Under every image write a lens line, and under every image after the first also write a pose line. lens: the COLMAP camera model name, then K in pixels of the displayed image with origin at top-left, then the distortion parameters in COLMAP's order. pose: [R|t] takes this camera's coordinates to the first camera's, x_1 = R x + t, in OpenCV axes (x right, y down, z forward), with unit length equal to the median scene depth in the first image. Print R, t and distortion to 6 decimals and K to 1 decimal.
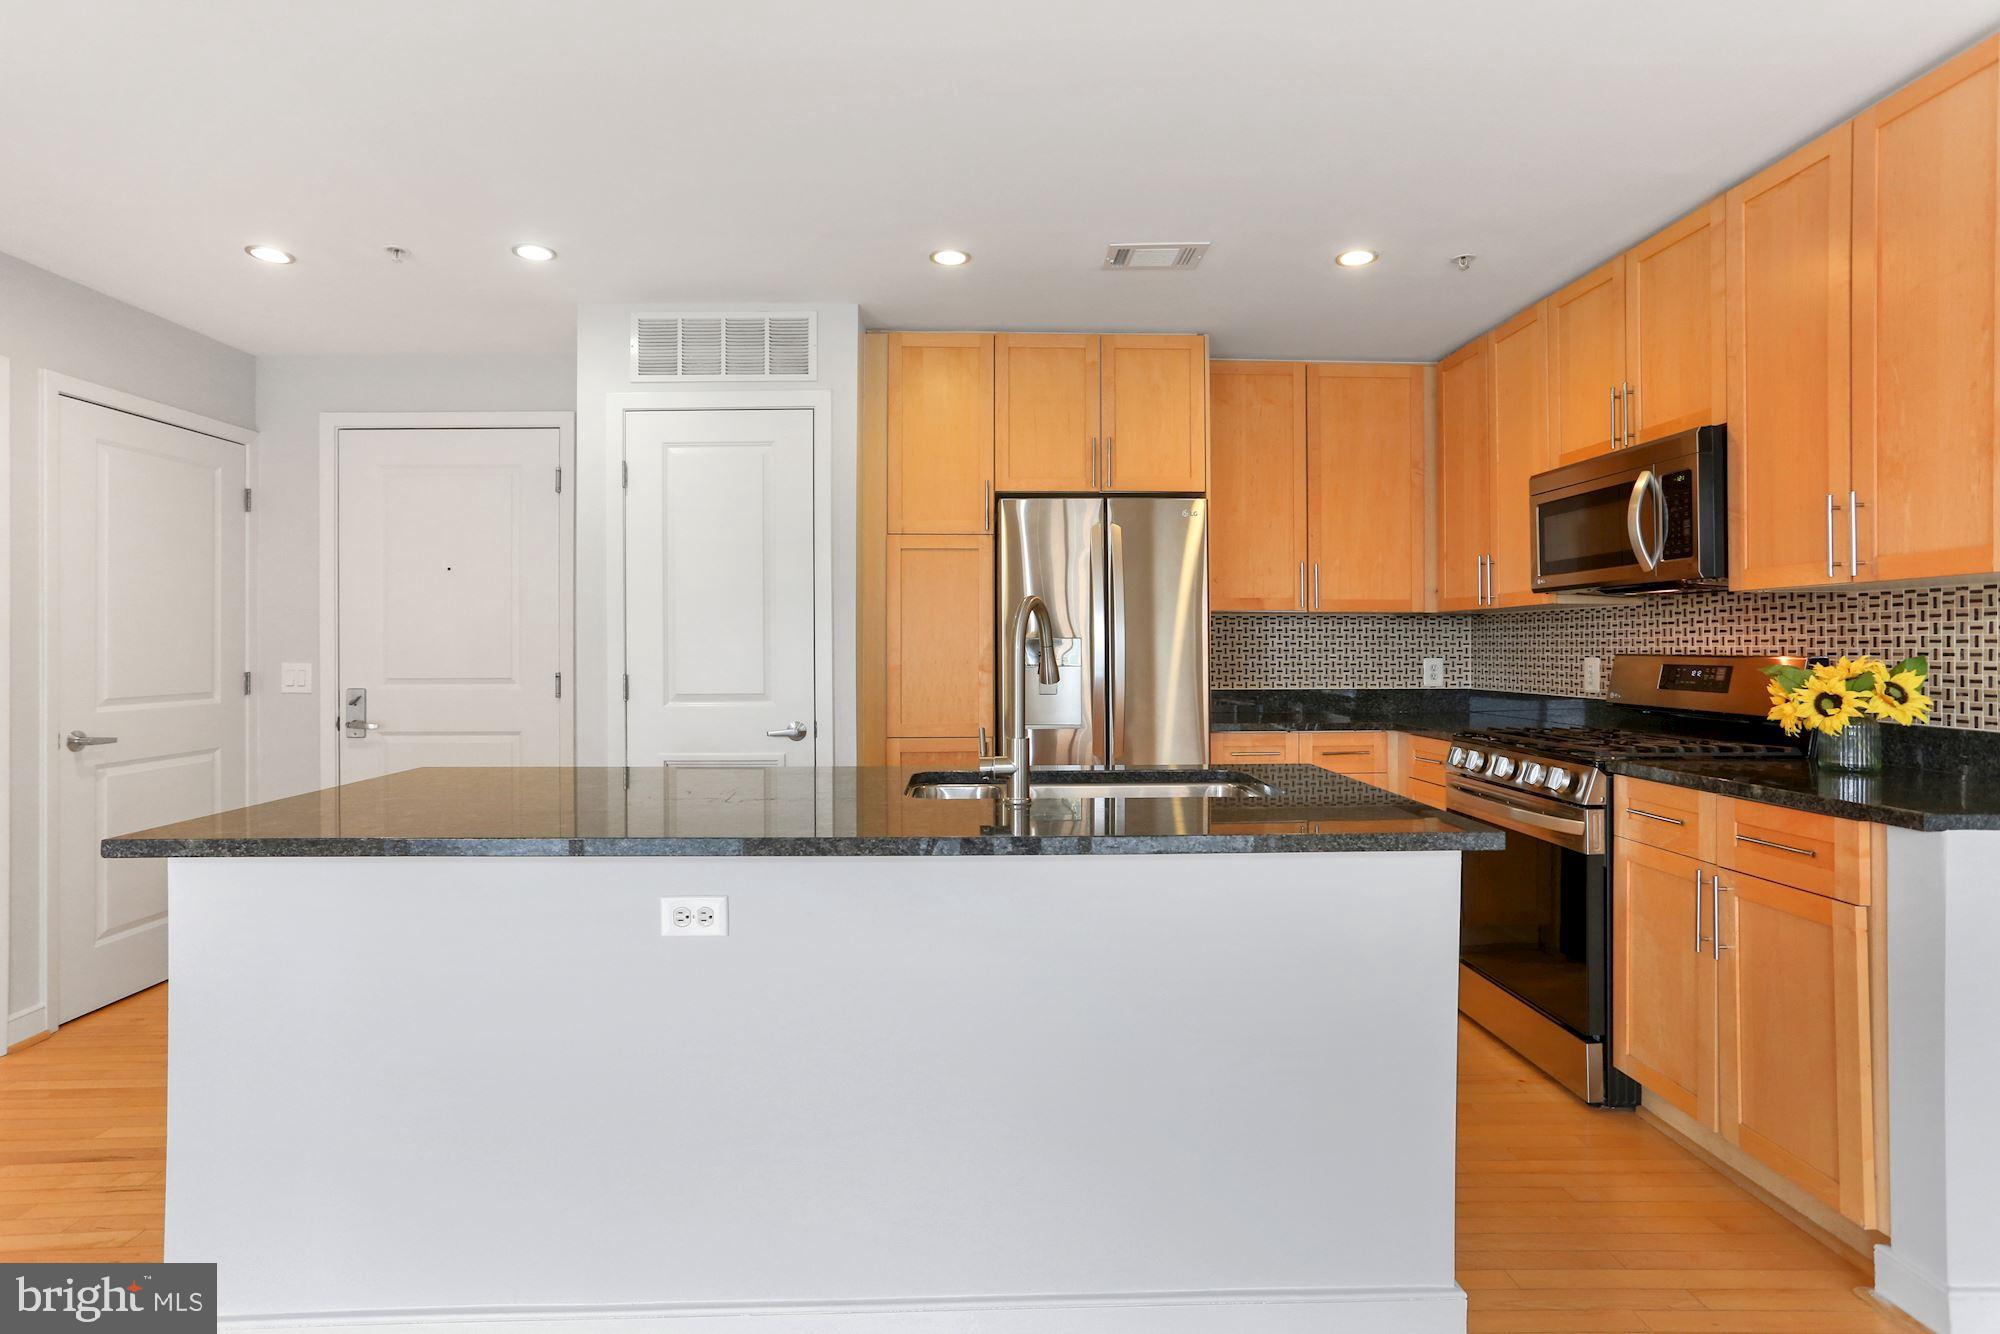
lens RADIAL K [[988.6, 0, 985.3], [0, 988.6, 645.8], [0, 0, 1]] dist [-0.041787, 0.029950]
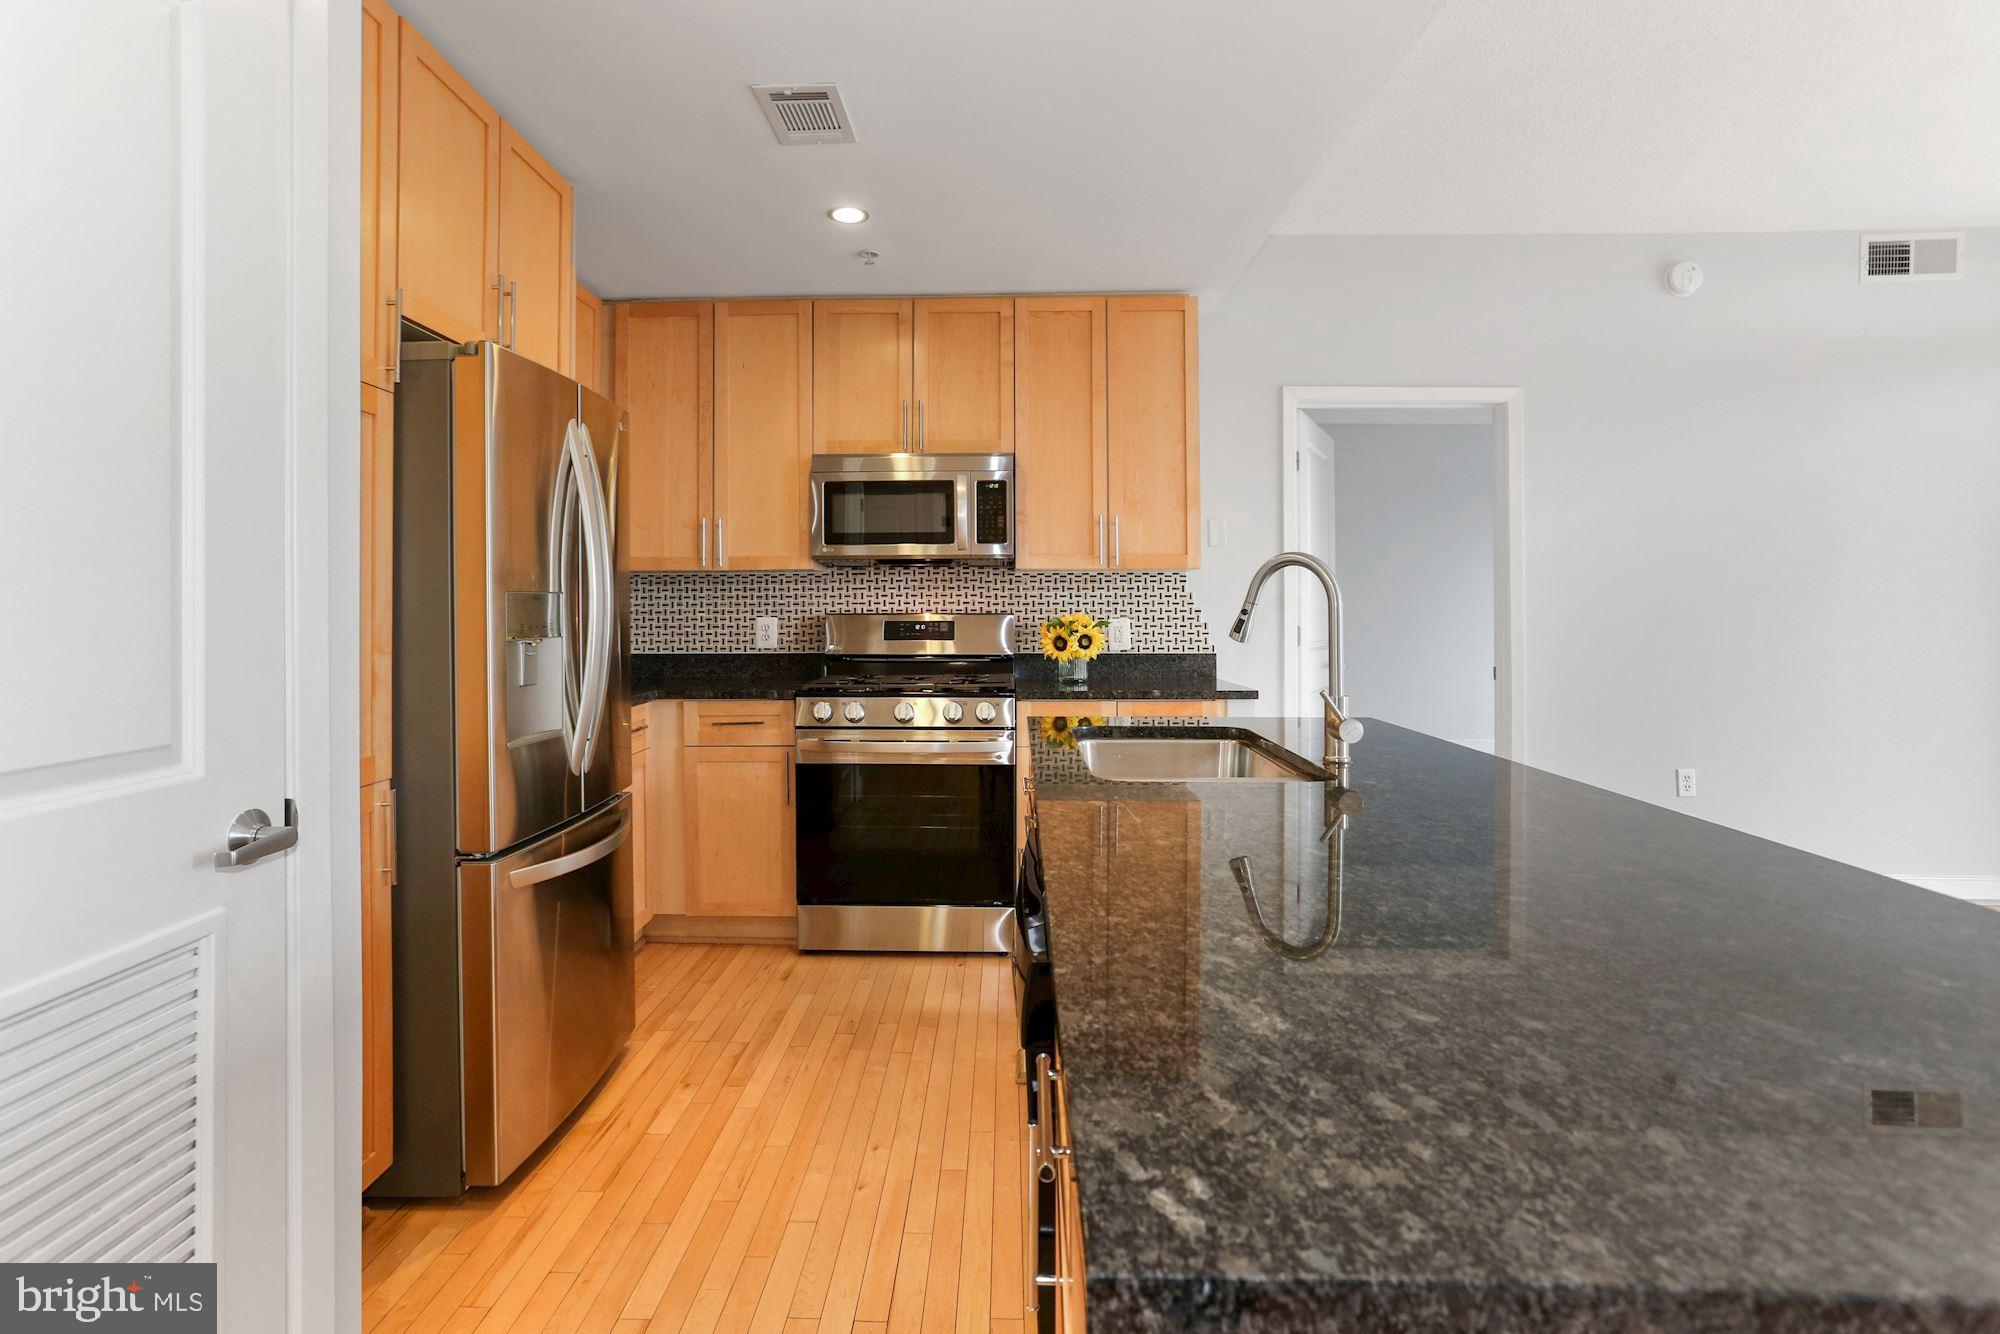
lens RADIAL K [[988.6, 0, 977.5], [0, 988.6, 591.9], [0, 0, 1]] dist [-0.041787, 0.029950]
pose [[0.054461, 0.017026, 0.998371, -0.533486], [0.001821, 0.999851, -0.017151, 0.002896], [-0.998514, 0.002753, 0.054422, 0.724012]]
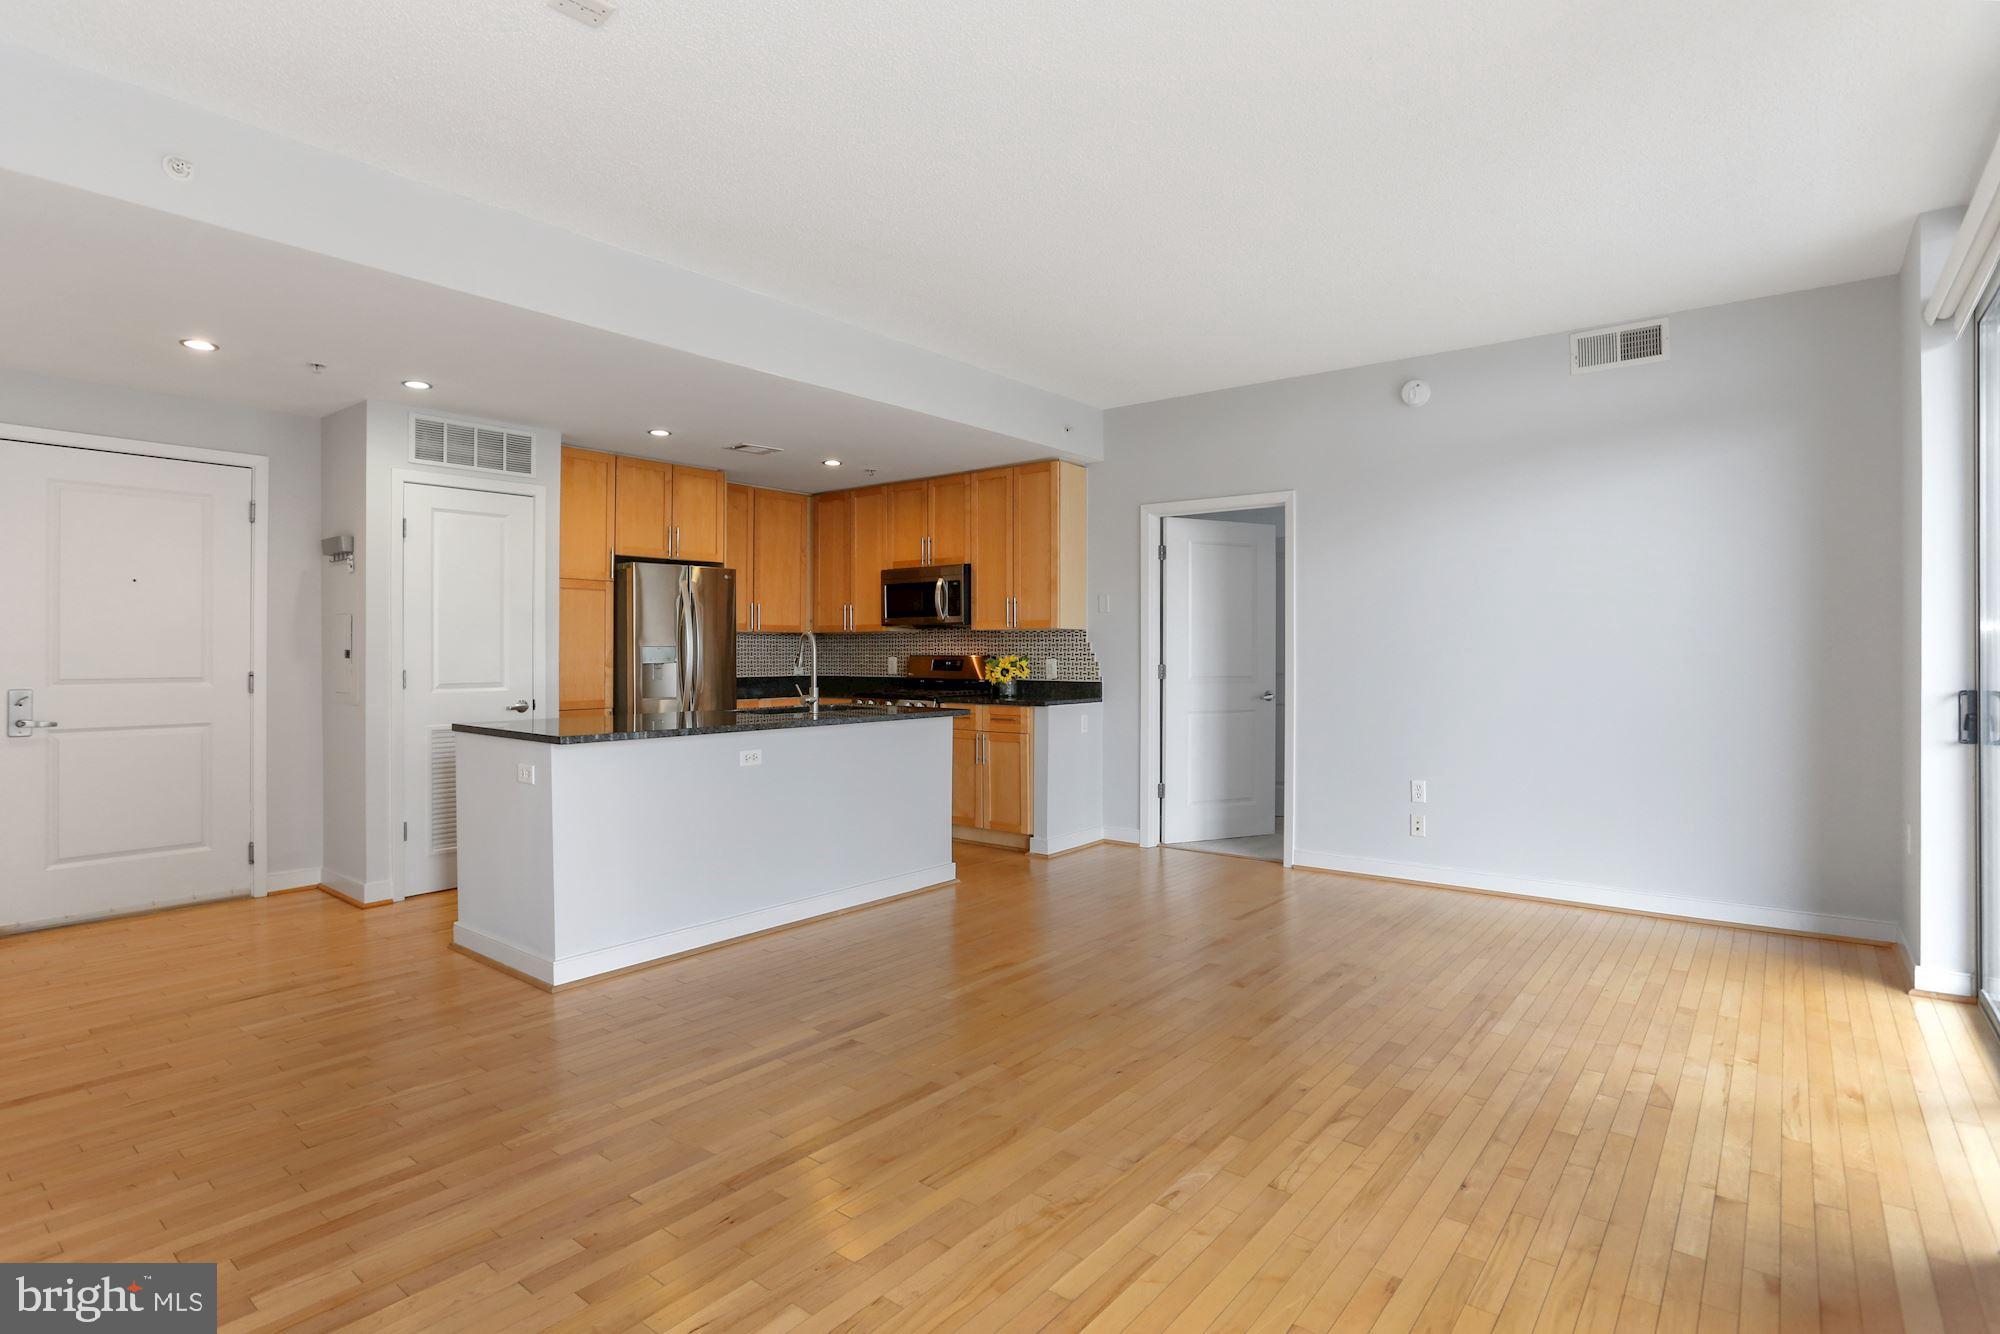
lens RADIAL K [[1003.9, 0, 969.5], [0, 1003.9, 640.7], [0, 0, 1]] dist [-0.040270, 0.024640]
pose [[0.658557, 0.009673, 0.752468, -0.901619], [-0.000997, 0.999928, -0.011981, 0.003162], [-0.752530, 0.007140, 0.658519, -0.538489]]
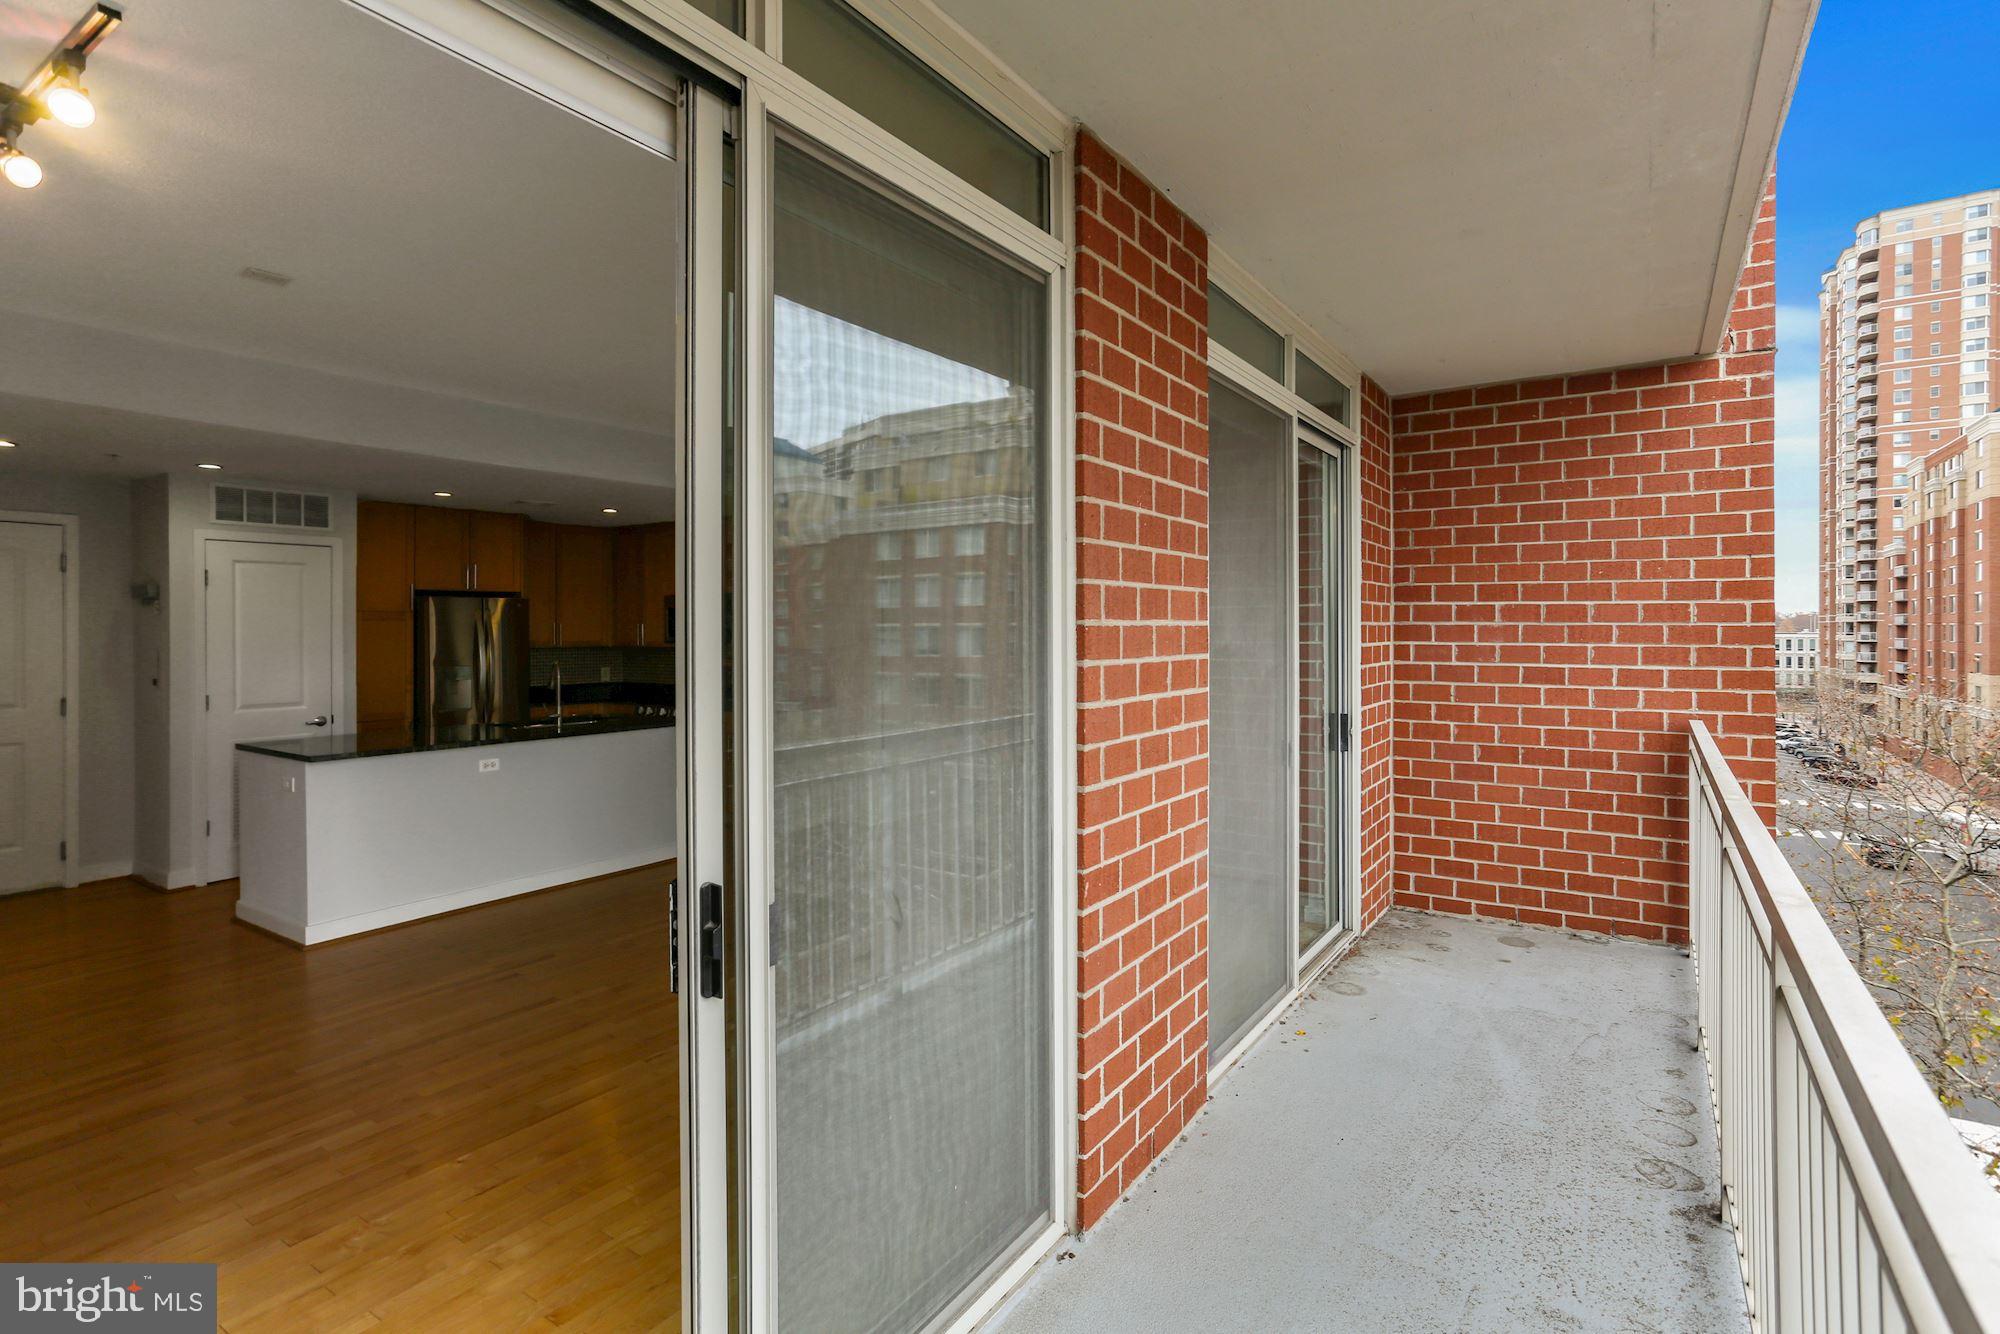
lens RADIAL K [[1003.9, 0, 973.1], [0, 1003.9, 630.9], [0, 0, 1]] dist [-0.040270, 0.024640]
pose [[0.594216, 0.005374, 0.804288, -0.952490], [0.002495, 0.999961, -0.008525, -0.064692], [-0.804302, 0.007072, 0.594179, -1.068349]]
